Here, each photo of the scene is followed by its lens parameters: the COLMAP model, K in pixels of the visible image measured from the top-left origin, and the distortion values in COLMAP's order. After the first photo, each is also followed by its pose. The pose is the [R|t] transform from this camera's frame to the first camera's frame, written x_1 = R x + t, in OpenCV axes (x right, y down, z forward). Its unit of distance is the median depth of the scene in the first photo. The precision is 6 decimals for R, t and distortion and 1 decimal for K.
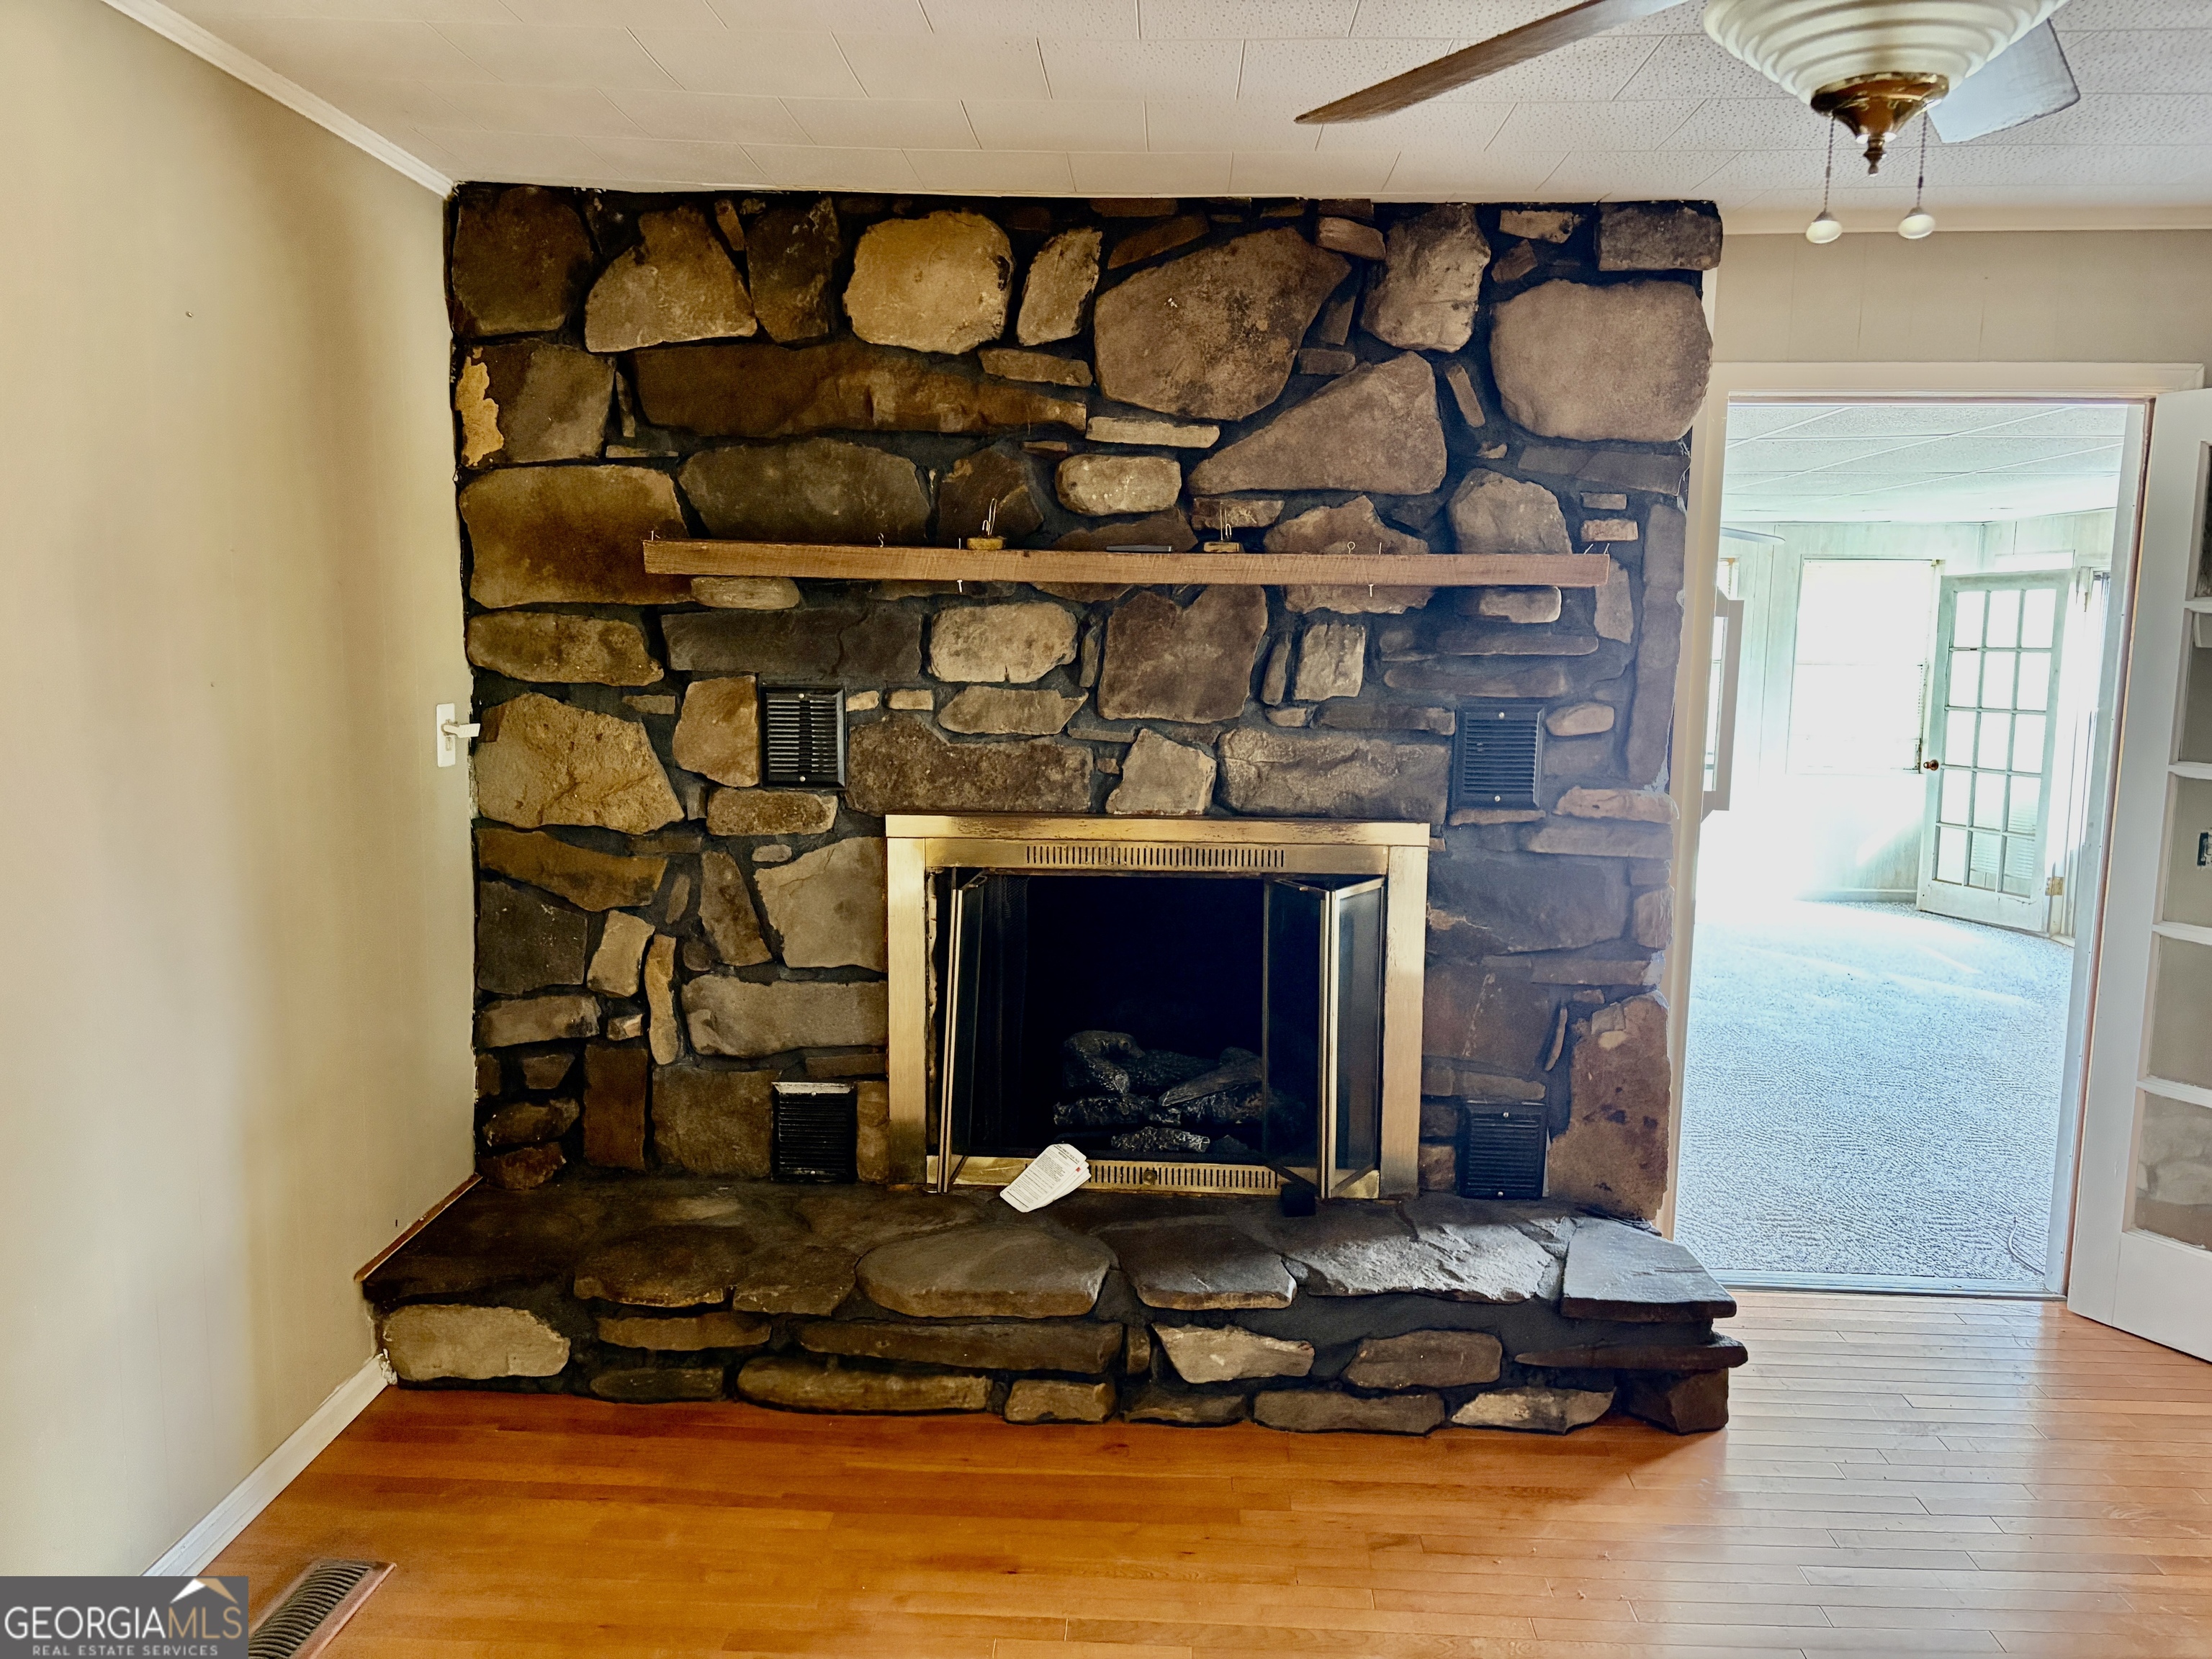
lens RADIAL K [[1682.7, 0, 1104.1], [0, 1682.7, 826.5], [0, 0, 1]] dist [0.037874, -0.002344]
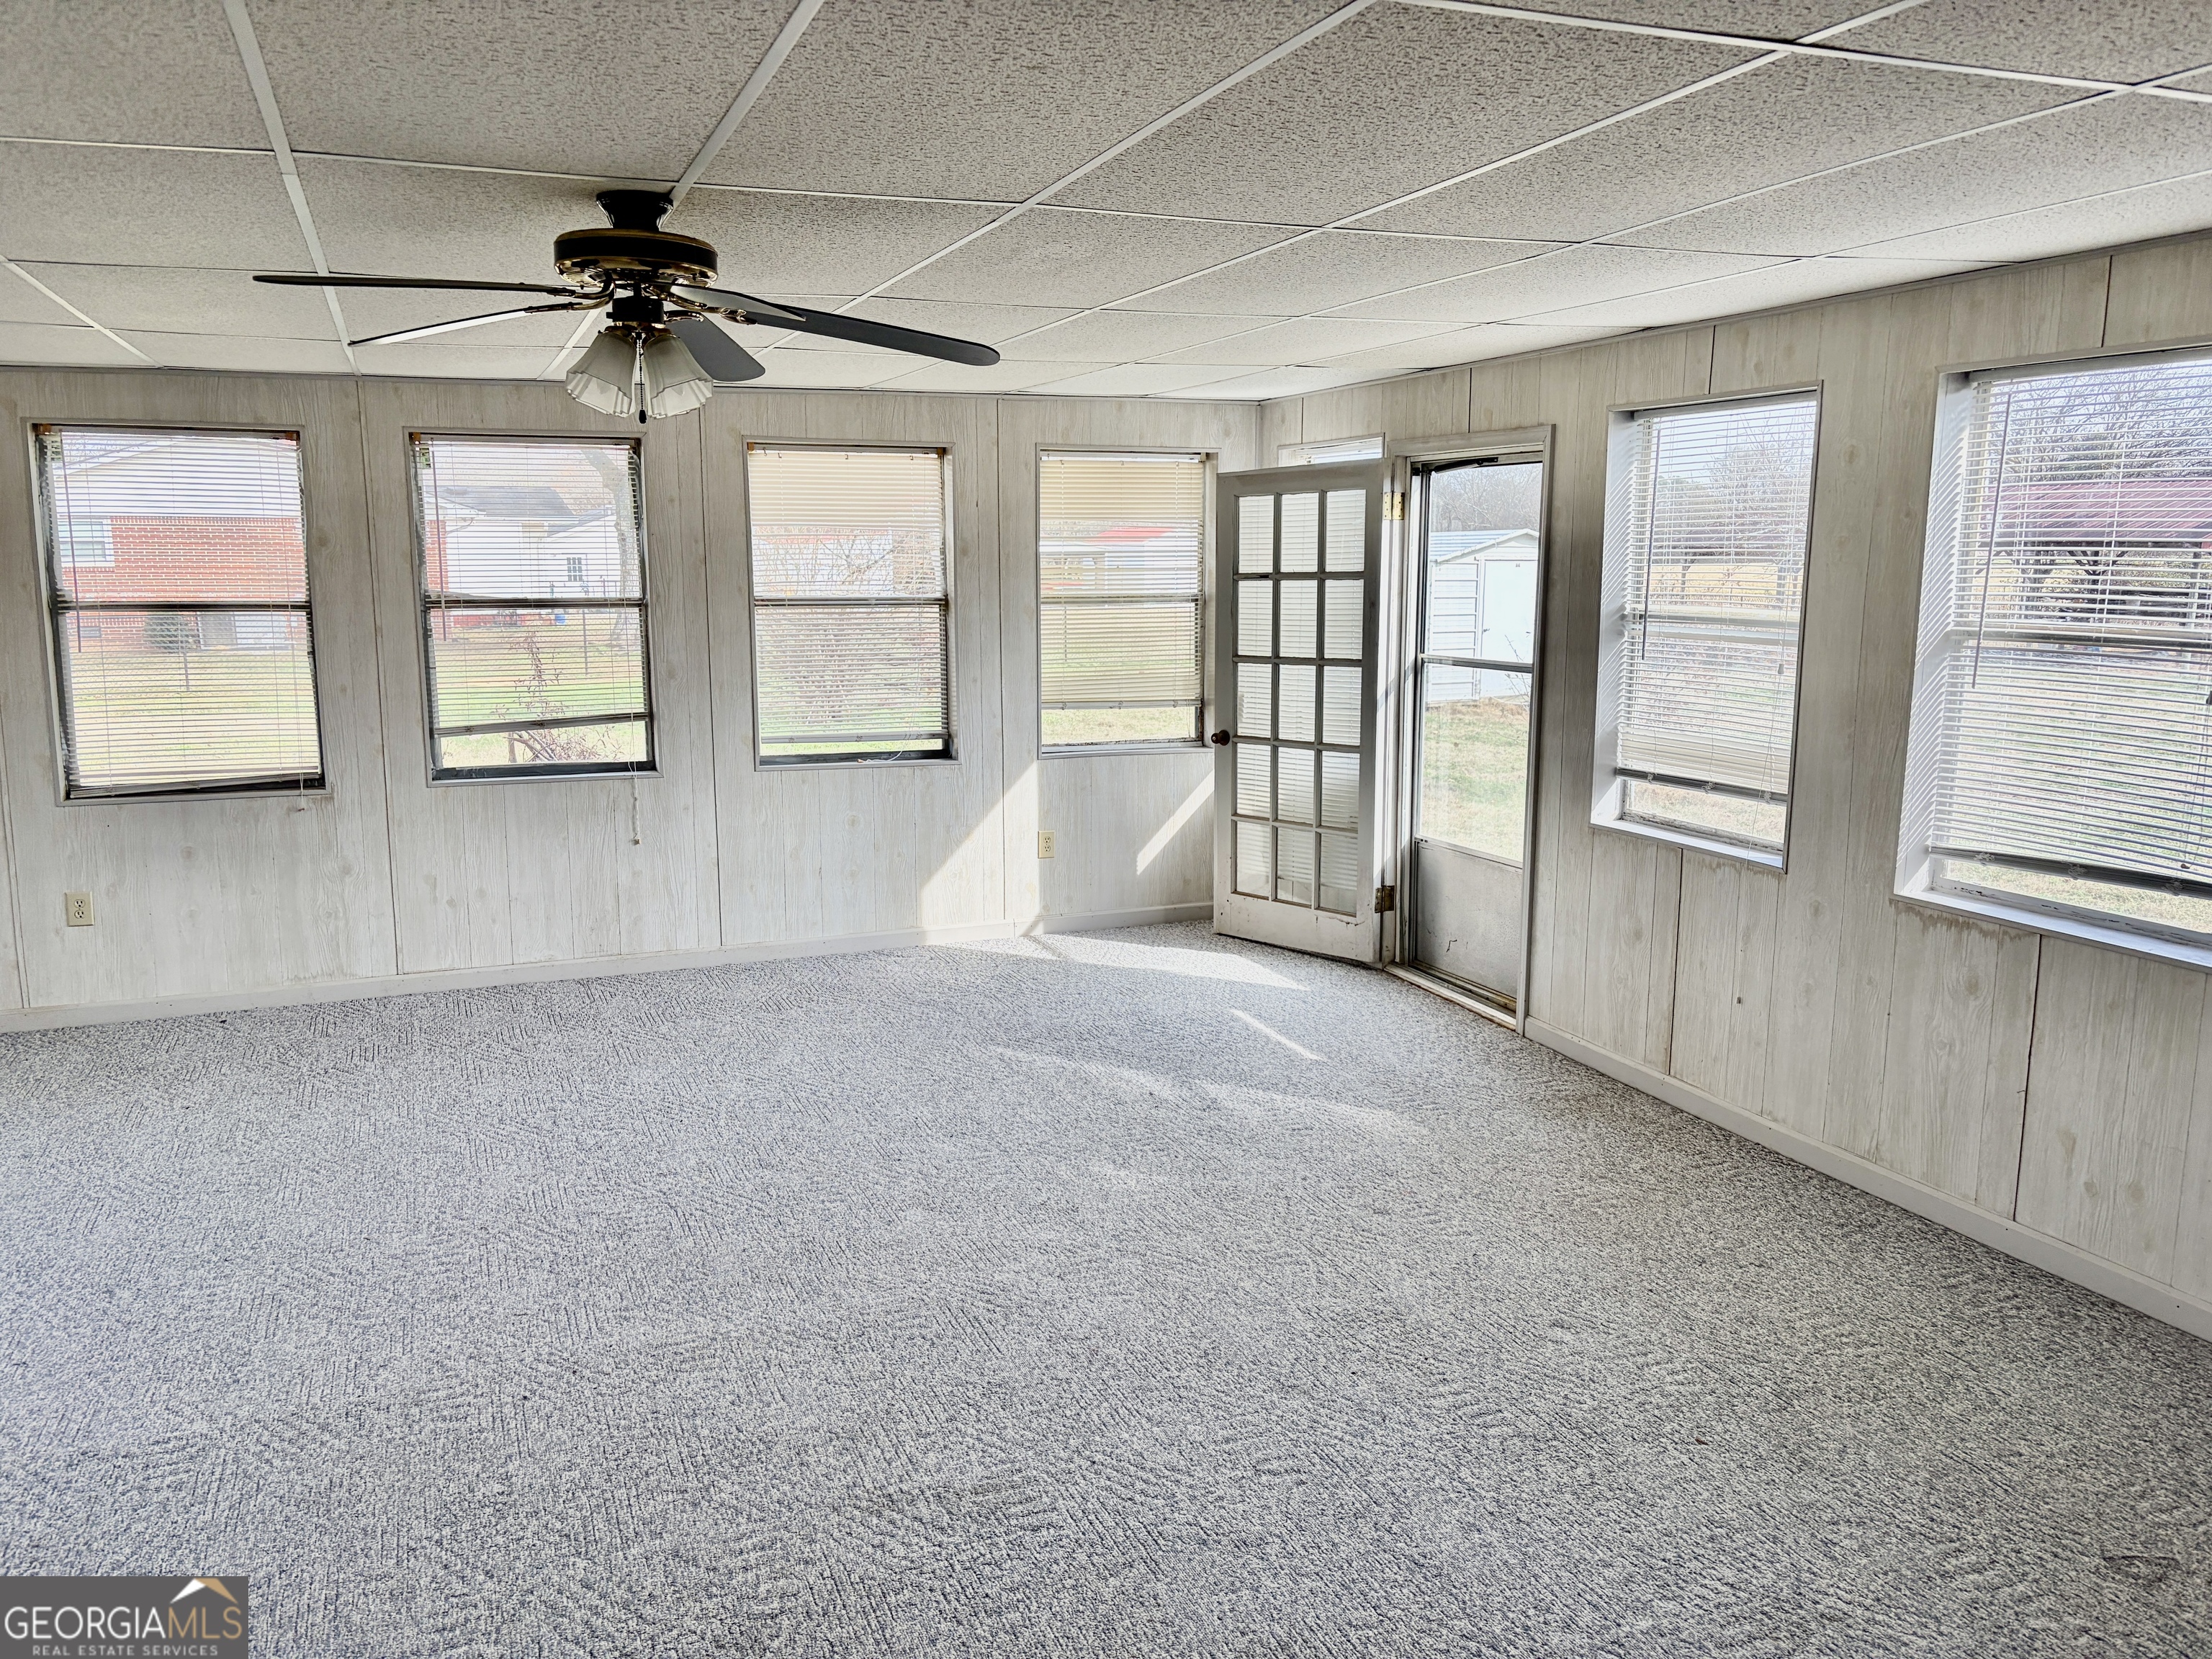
lens RADIAL K [[1682.7, 0, 1102.9], [0, 1682.7, 830.0], [0, 0, 1]] dist [0.037874, -0.002344]
pose [[0.911706, -0.086009, 0.401740, 0.153150], [0.070559, 0.996092, 0.053128, -0.039967], [-0.404739, -0.020091, 0.914211, 0.372163]]
